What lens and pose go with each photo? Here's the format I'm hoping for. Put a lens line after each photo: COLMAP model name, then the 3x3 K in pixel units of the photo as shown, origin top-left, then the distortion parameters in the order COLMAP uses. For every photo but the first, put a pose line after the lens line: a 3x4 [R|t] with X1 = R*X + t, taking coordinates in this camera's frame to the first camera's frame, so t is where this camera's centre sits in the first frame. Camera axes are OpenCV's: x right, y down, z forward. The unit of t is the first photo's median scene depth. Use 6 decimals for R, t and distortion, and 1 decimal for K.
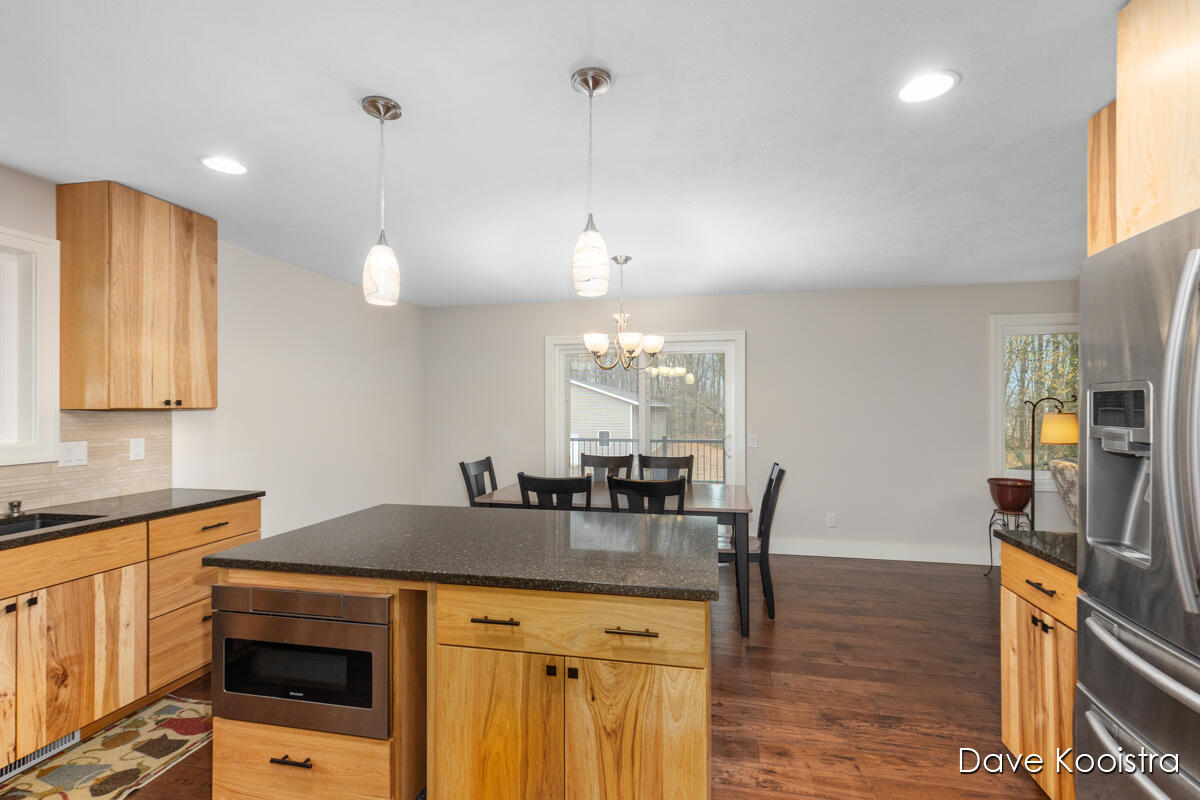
lens RADIAL K [[543.8, 0, 599.4], [0, 543.8, 410.8], [0, 0, 1]] dist [0.000039, 0.000146]
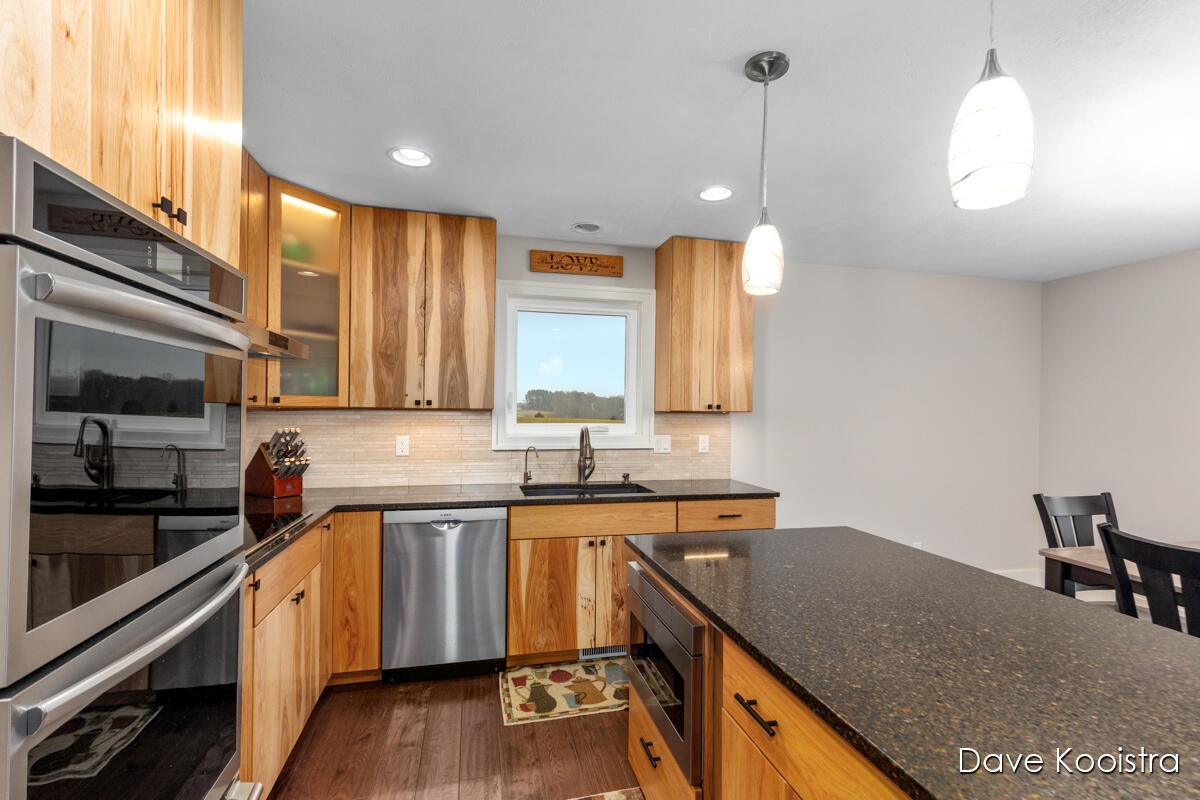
lens RADIAL K [[543.8, 0, 599.4], [0, 543.8, 410.8], [0, 0, 1]] dist [0.000039, 0.000146]
pose [[0.413744, 0.007656, -0.910361, 0.213097], [-0.017932, 0.999839, 0.000259, -0.001733], [0.910216, 0.016218, 0.413815, 0.298698]]
